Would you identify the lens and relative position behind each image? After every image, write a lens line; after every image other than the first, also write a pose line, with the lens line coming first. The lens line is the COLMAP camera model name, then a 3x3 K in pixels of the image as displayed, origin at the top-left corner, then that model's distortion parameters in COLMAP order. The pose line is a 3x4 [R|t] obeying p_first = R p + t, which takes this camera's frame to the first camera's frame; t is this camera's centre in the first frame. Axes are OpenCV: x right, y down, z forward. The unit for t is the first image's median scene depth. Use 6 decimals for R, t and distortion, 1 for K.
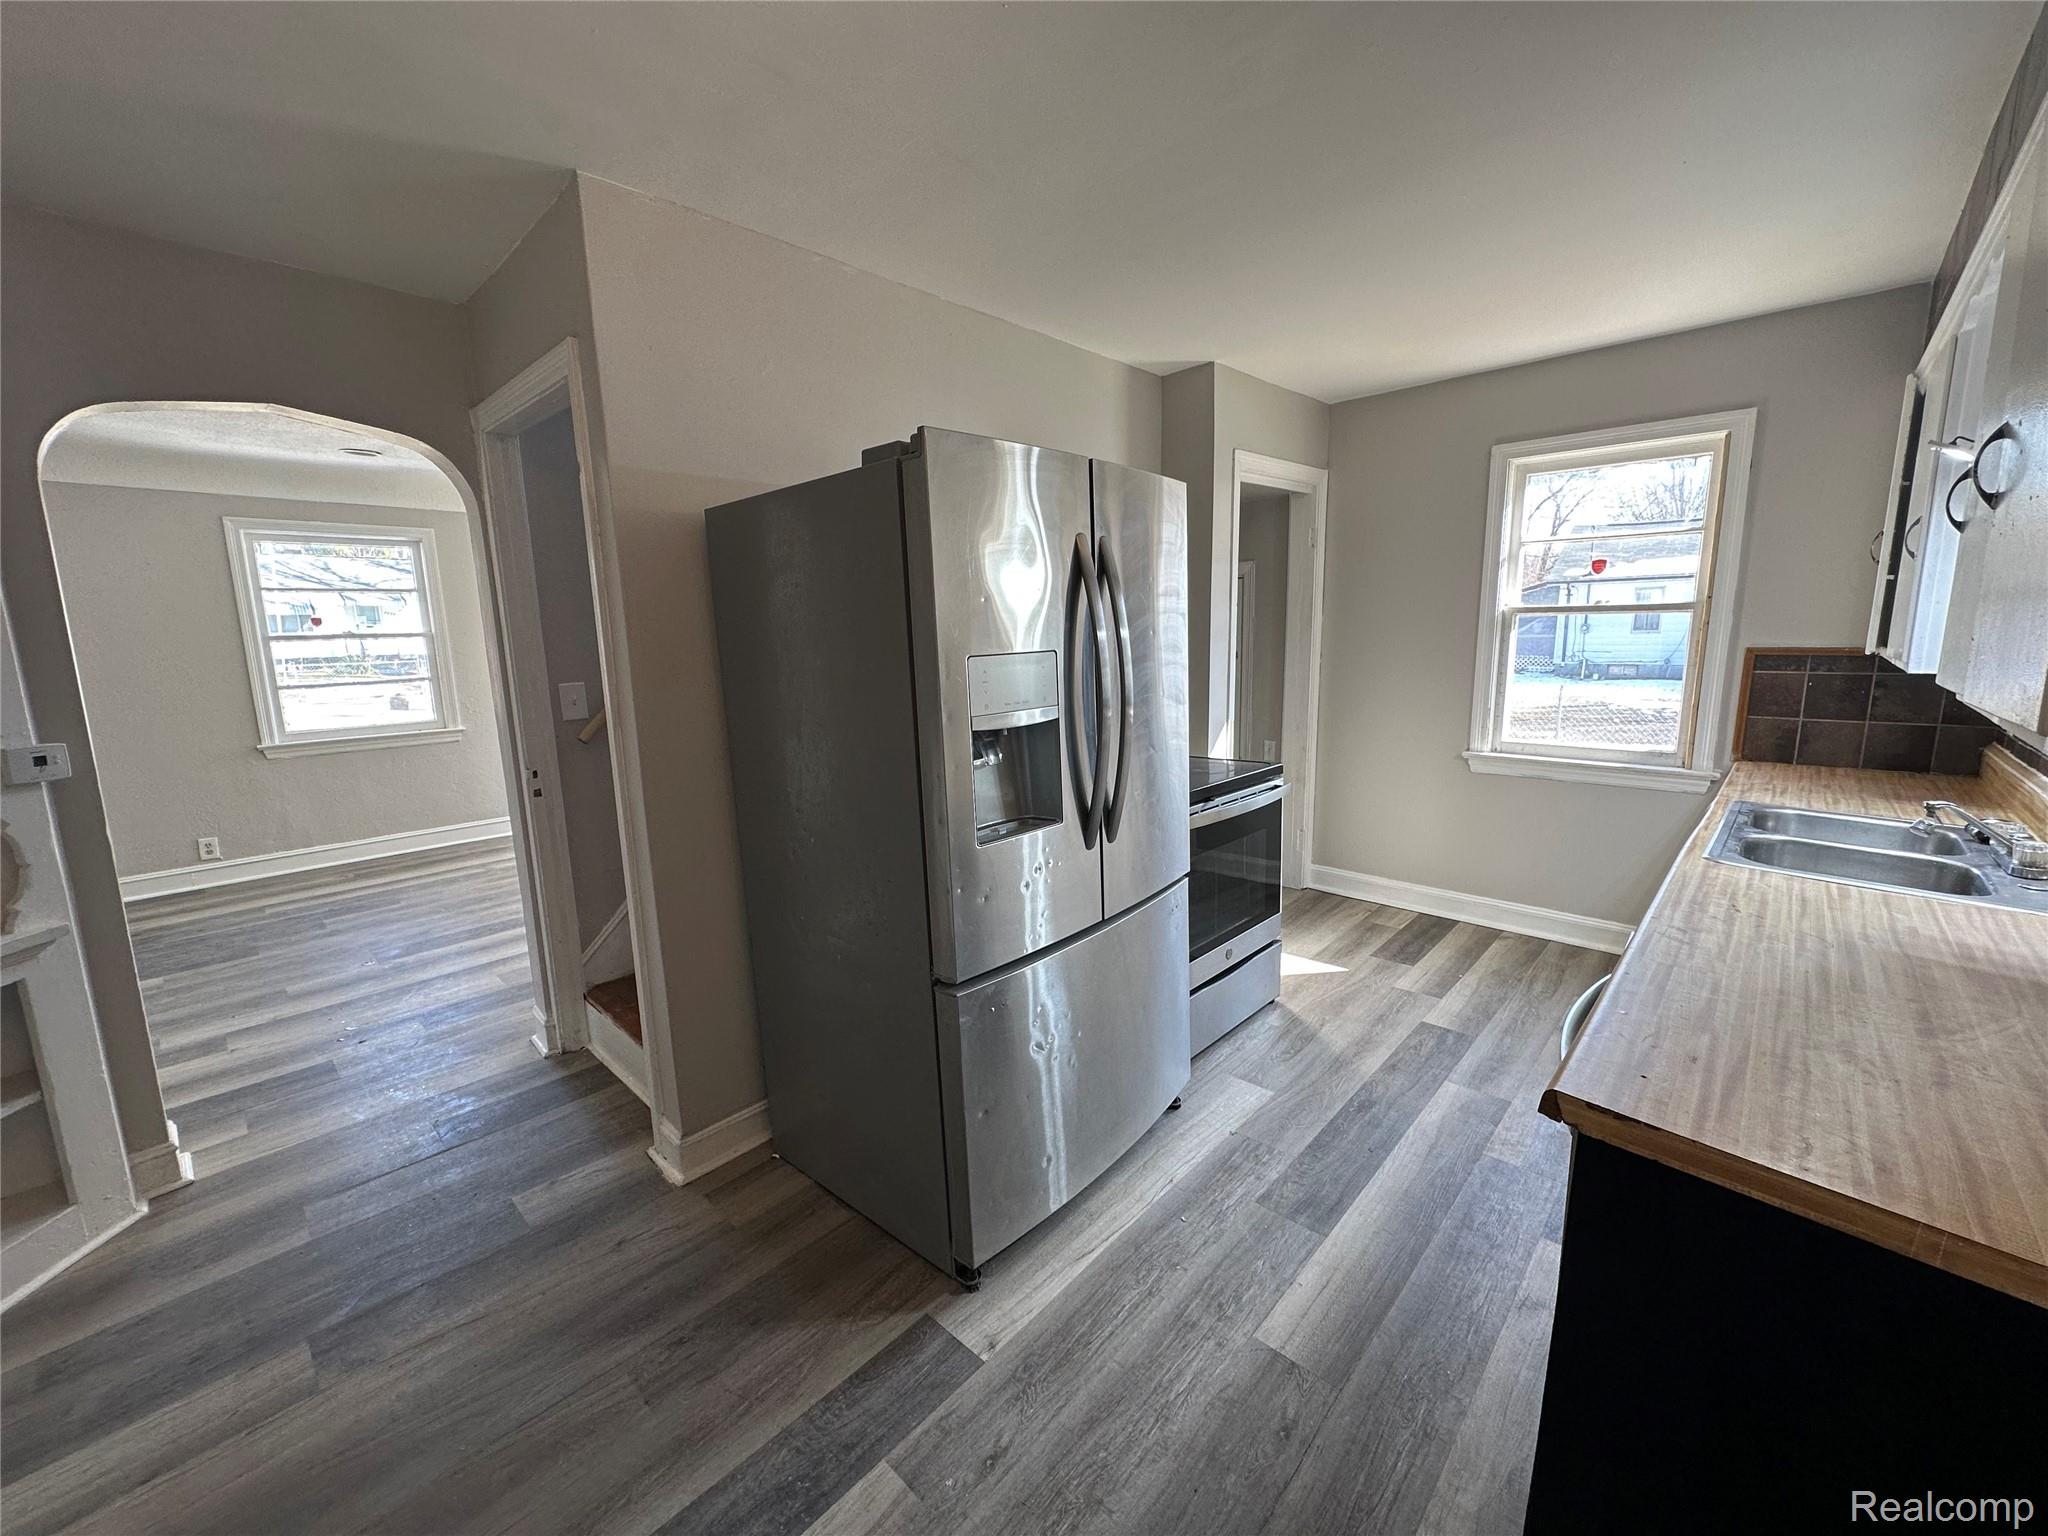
lens RADIAL K [[811.8, 0, 1032.0], [0, 811.8, 768.4], [0, 0, 1]] dist [-0.000610, 0.000578]
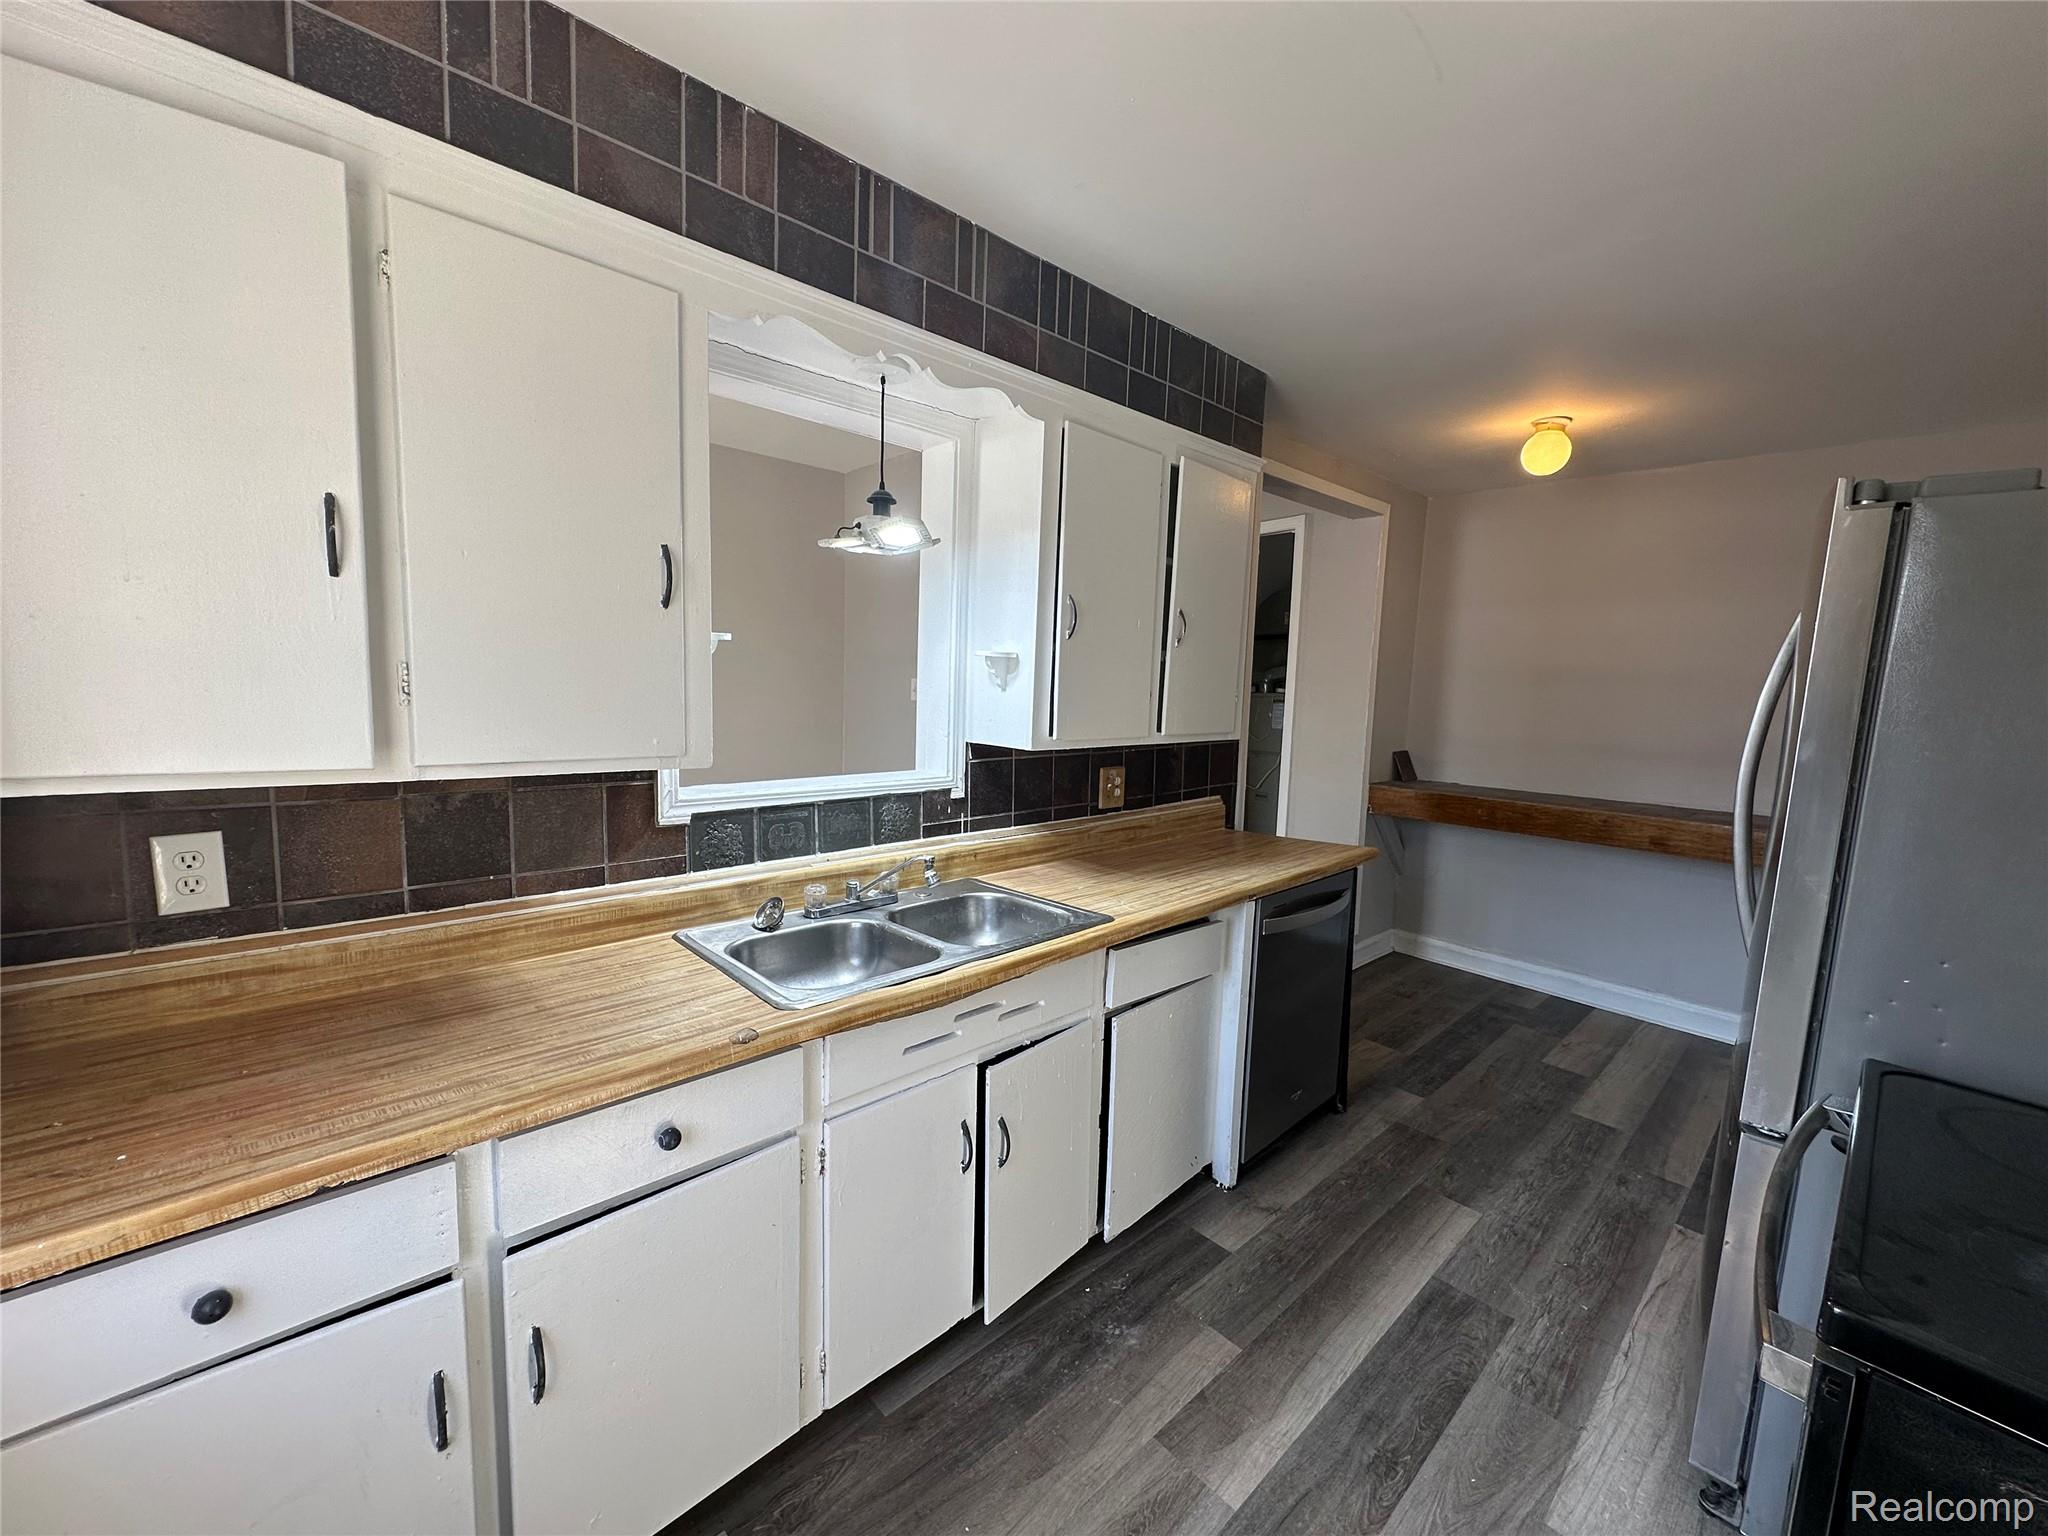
lens RADIAL K [[811.8, 0, 1032.0], [0, 811.8, 768.4], [0, 0, 1]] dist [-0.000610, 0.000578]
pose [[-0.997789, -0.023472, 0.062184, 0.894054], [-0.004807, 0.958602, 0.284710, -0.380822], [-0.066292, 0.283782, -0.956595, 1.992679]]
